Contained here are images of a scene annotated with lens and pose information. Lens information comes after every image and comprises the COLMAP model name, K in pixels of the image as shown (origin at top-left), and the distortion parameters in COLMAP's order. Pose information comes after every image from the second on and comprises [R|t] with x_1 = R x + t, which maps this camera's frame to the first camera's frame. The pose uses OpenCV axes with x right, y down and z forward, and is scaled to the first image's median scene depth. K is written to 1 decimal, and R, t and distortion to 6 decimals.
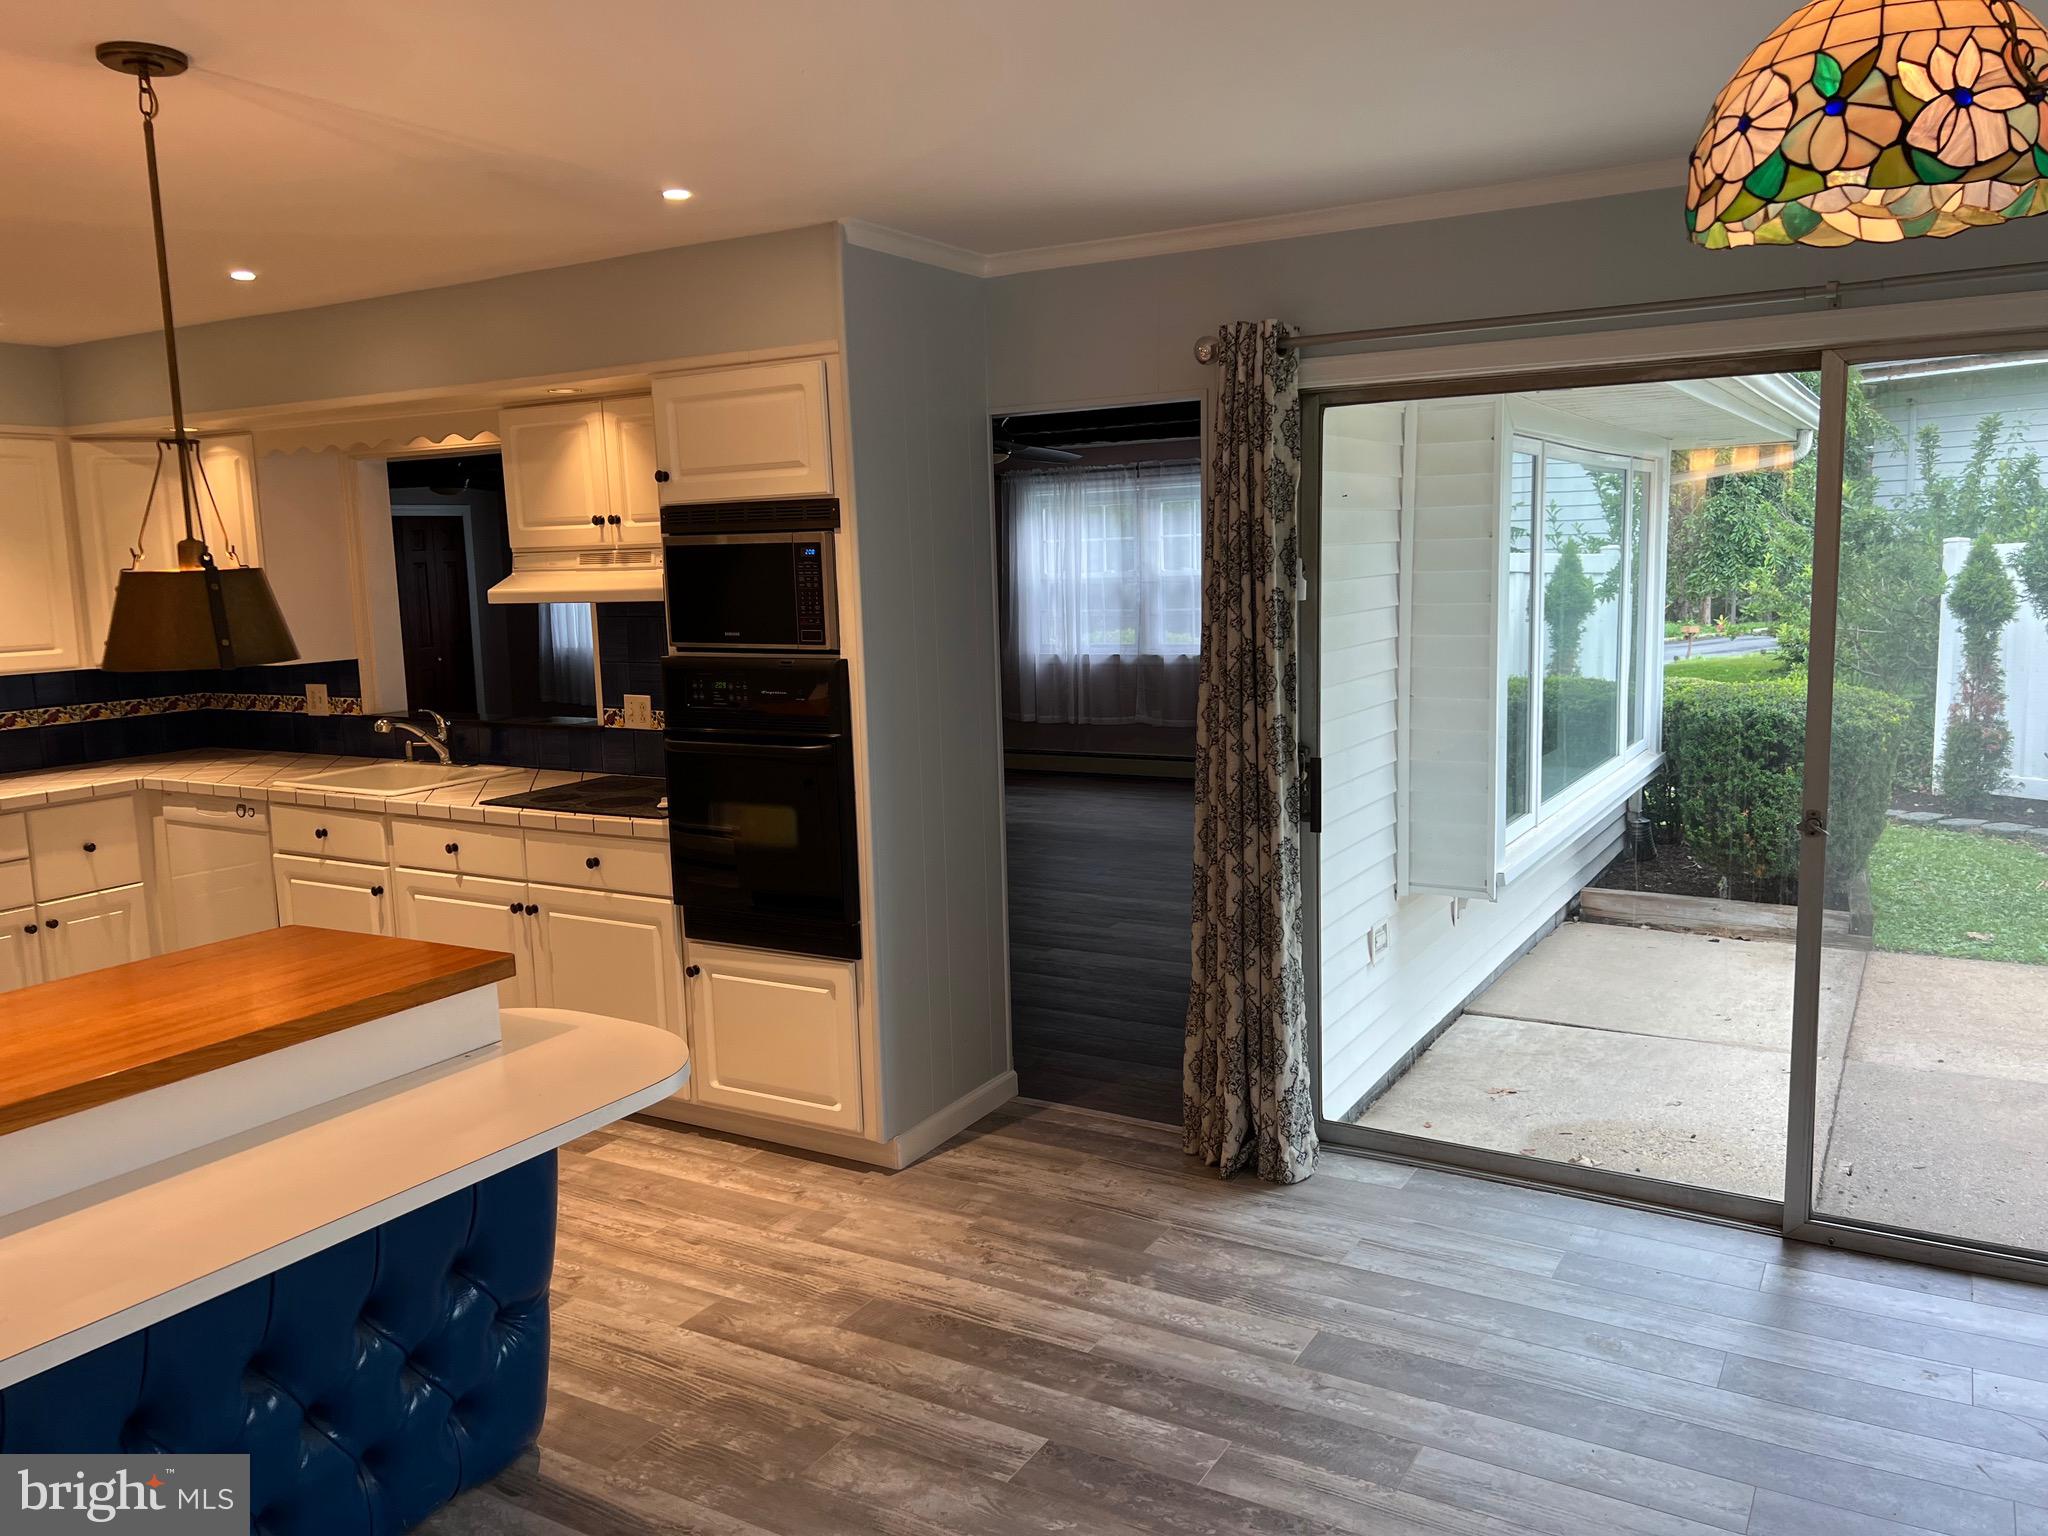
lens RADIAL K [[1536.6, 0, 1025.0], [0, 1536.6, 750.7], [0, 0, 1]] dist [0.097697, -0.109601]
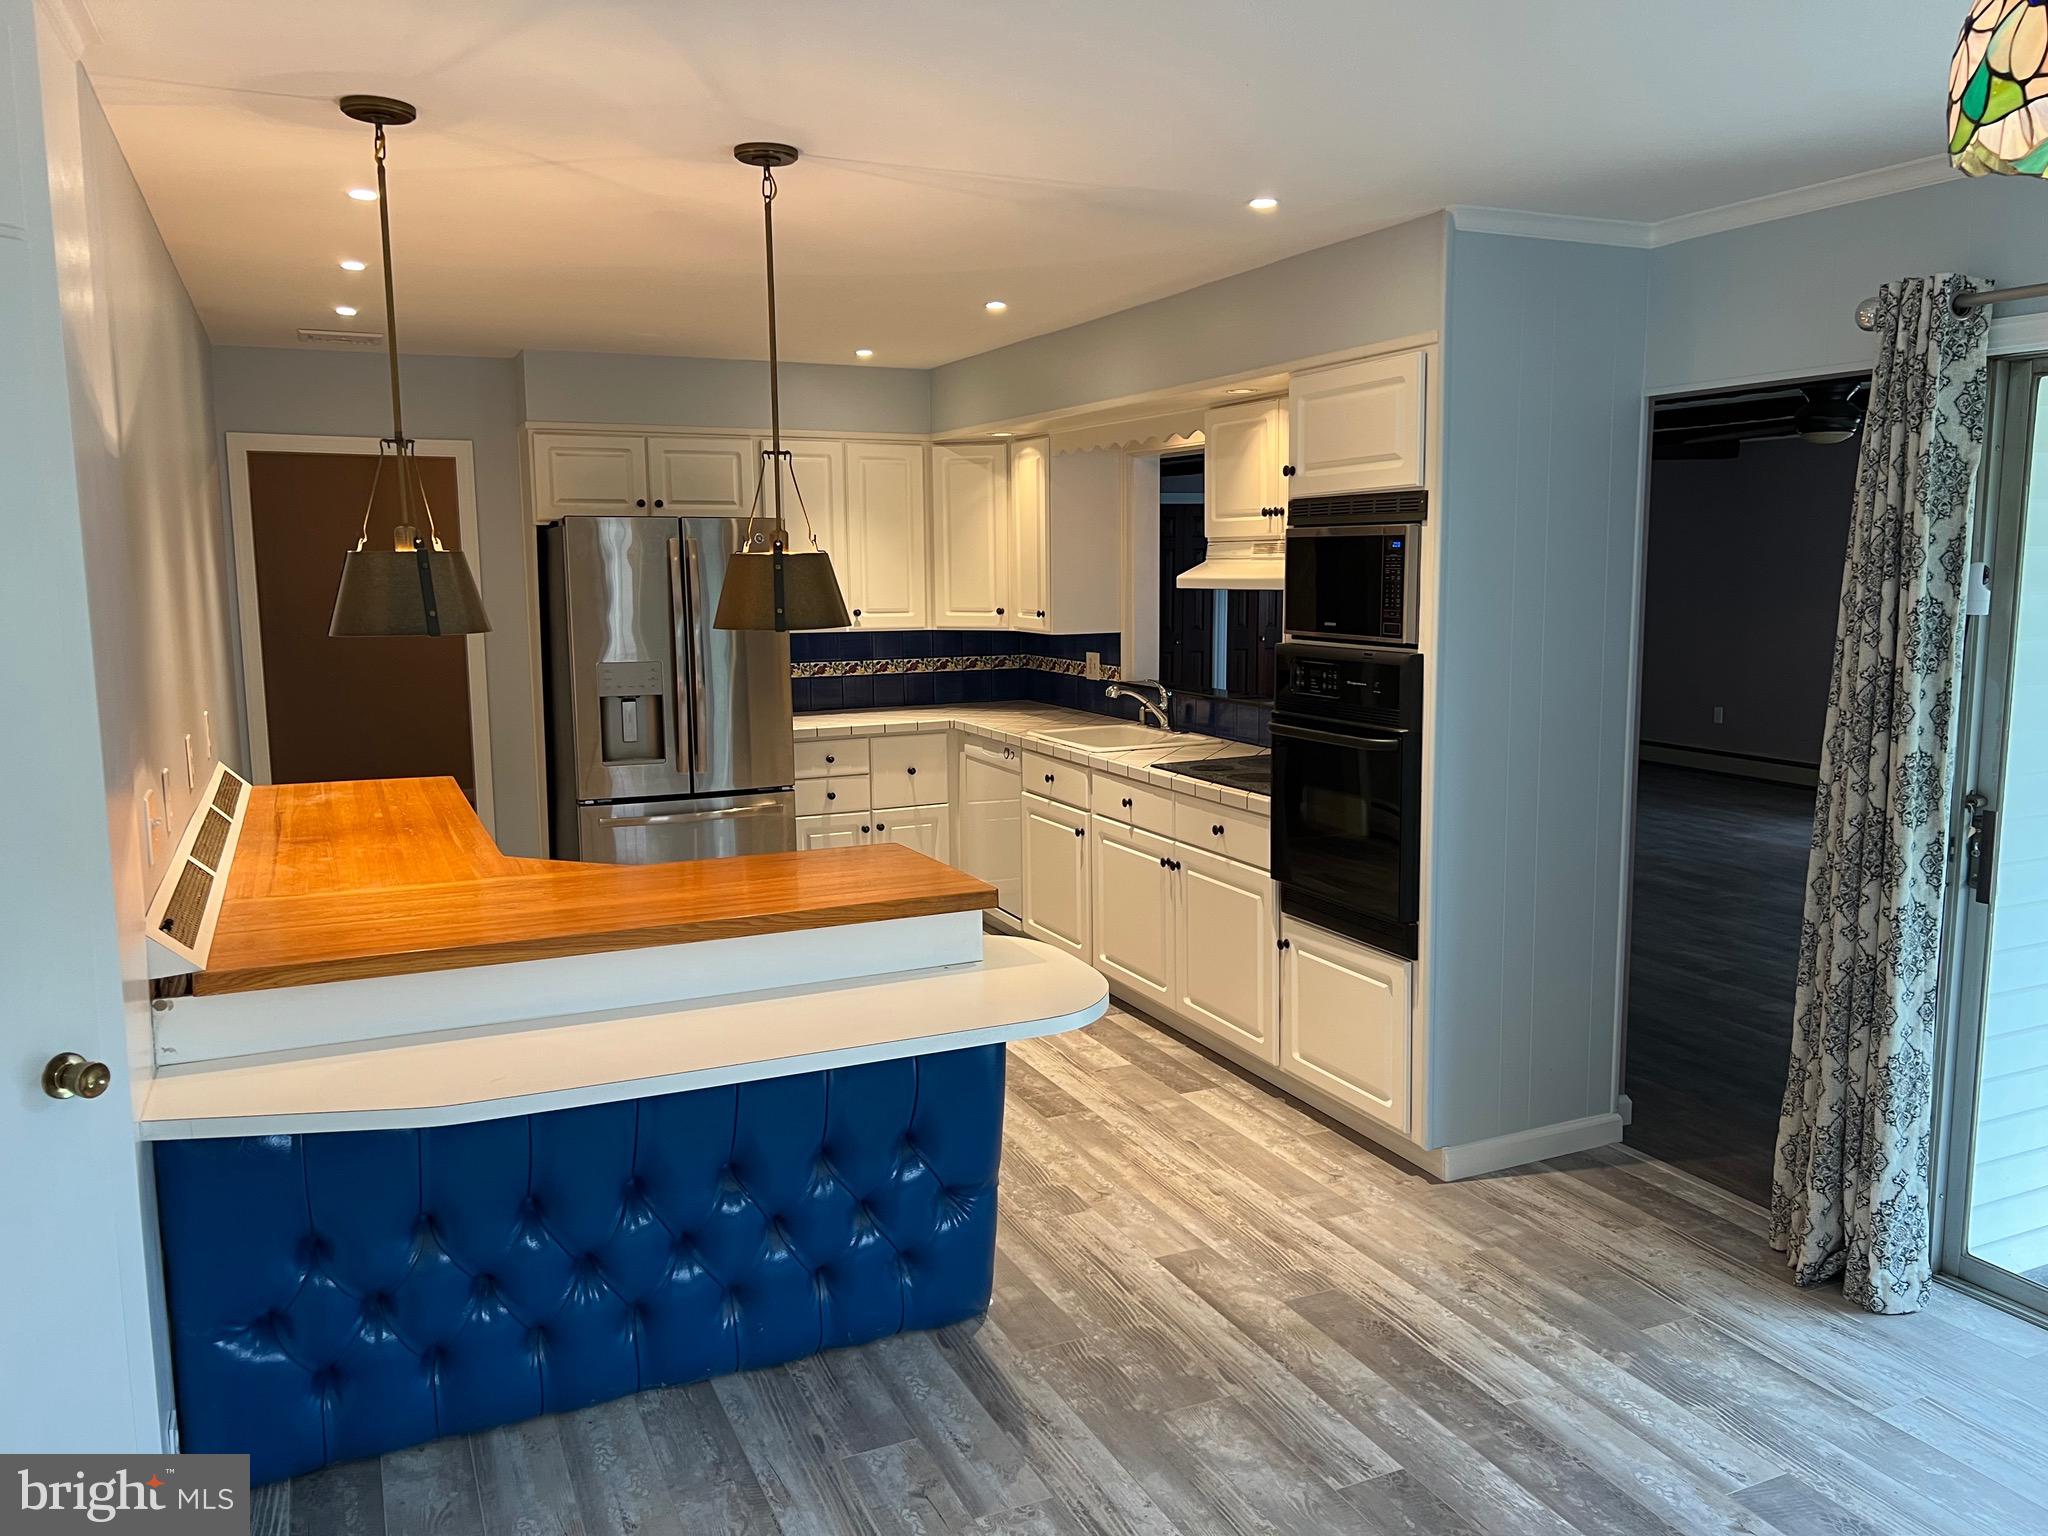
lens RADIAL K [[1534.4, 0, 1047.2], [0, 1534.4, 757.3], [0, 0, 1]] dist [0.072268, -0.076430]
pose [[0.828253, 0.097149, -0.551868, 0.236047], [-0.089202, 0.995157, 0.041309, -0.013484], [0.553209, 0.015013, 0.832907, 0.048147]]
